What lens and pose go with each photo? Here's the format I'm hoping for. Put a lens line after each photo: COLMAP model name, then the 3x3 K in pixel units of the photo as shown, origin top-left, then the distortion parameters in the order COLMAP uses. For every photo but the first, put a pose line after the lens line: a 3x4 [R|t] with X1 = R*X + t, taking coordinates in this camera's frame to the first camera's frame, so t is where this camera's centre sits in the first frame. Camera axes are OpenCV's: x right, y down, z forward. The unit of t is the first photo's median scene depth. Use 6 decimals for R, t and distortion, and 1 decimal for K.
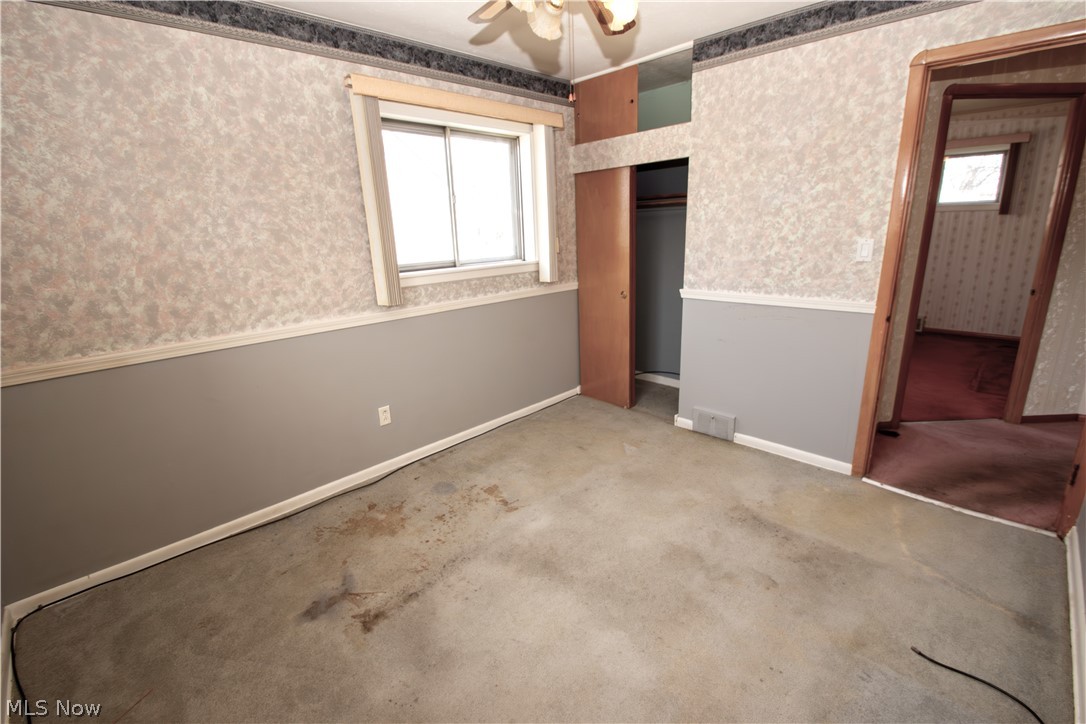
lens RADIAL K [[481.8, 0, 547.2], [0, 481.8, 362.9], [0, 0, 1]] dist [0.022882, -0.019932]
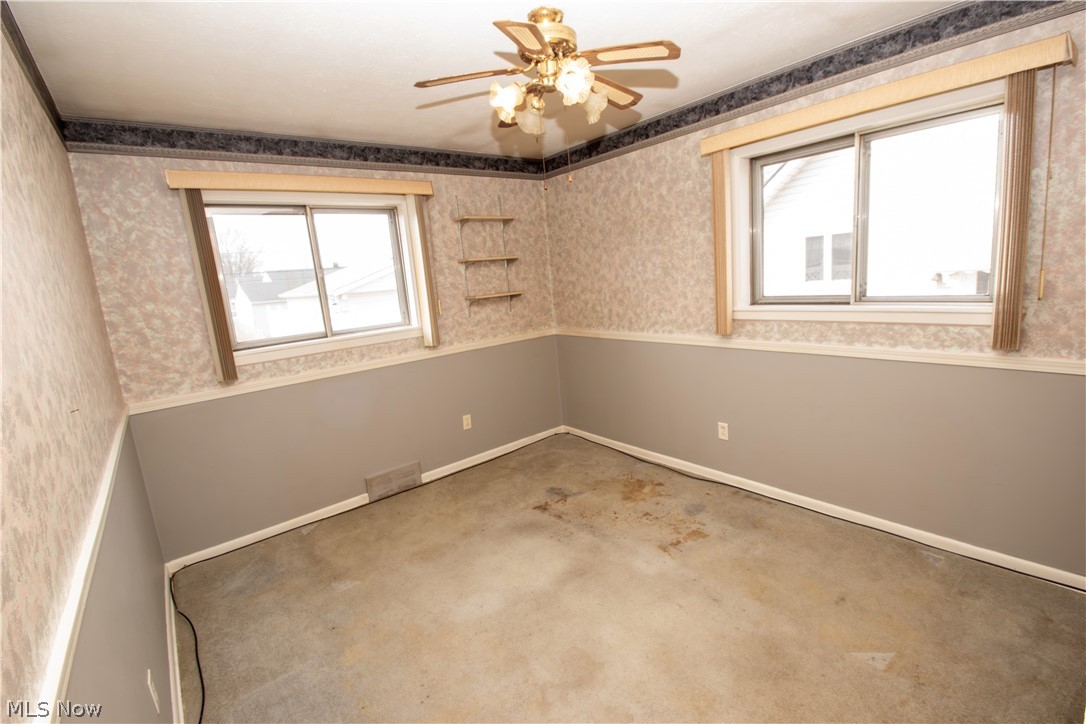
lens RADIAL K [[481.8, 0, 547.2], [0, 481.8, 362.9], [0, 0, 1]] dist [0.022882, -0.019932]
pose [[-0.099636, 0.230032, -0.968069, 0.896441], [-0.188274, 0.950977, 0.245349, -0.285437], [0.977049, 0.206708, -0.051443, 0.780480]]
